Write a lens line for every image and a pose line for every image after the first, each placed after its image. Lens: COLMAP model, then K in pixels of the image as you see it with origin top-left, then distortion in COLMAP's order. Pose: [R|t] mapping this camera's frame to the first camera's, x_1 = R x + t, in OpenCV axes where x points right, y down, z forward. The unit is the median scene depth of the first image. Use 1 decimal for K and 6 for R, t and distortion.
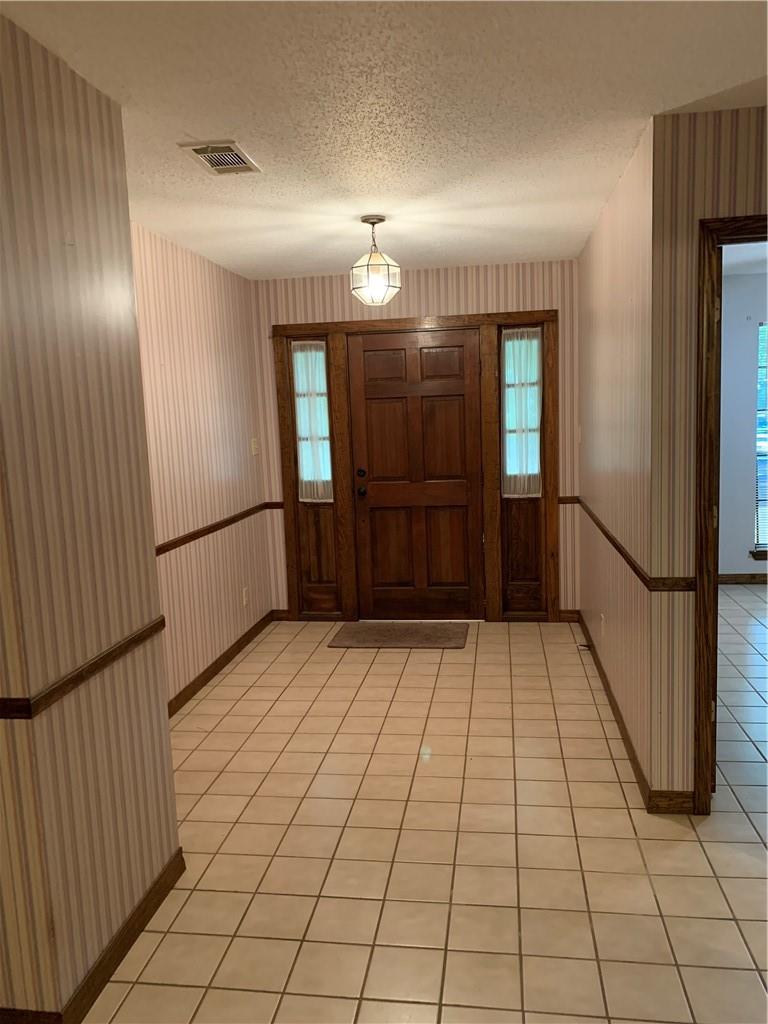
lens RADIAL K [[780.0, 0, 381.1], [0, 780.0, 515.9], [0, 0, 1]] dist [0.067074, 0.003128]
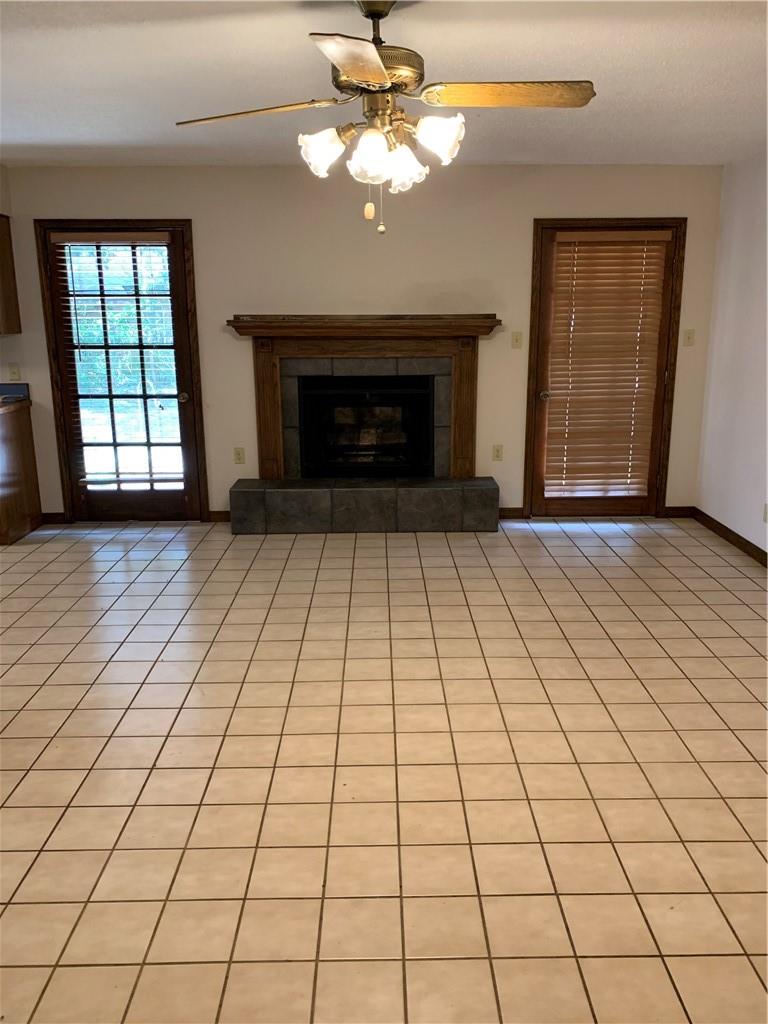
lens RADIAL K [[780.0, 0, 389.1], [0, 780.0, 513.5], [0, 0, 1]] dist [0.067074, 0.003128]
pose [[0.985973, -0.029674, 0.164248, 0.025319], [0.009675, 0.992576, 0.121243, -0.024966], [-0.166626, -0.117954, 0.978940, 0.164892]]
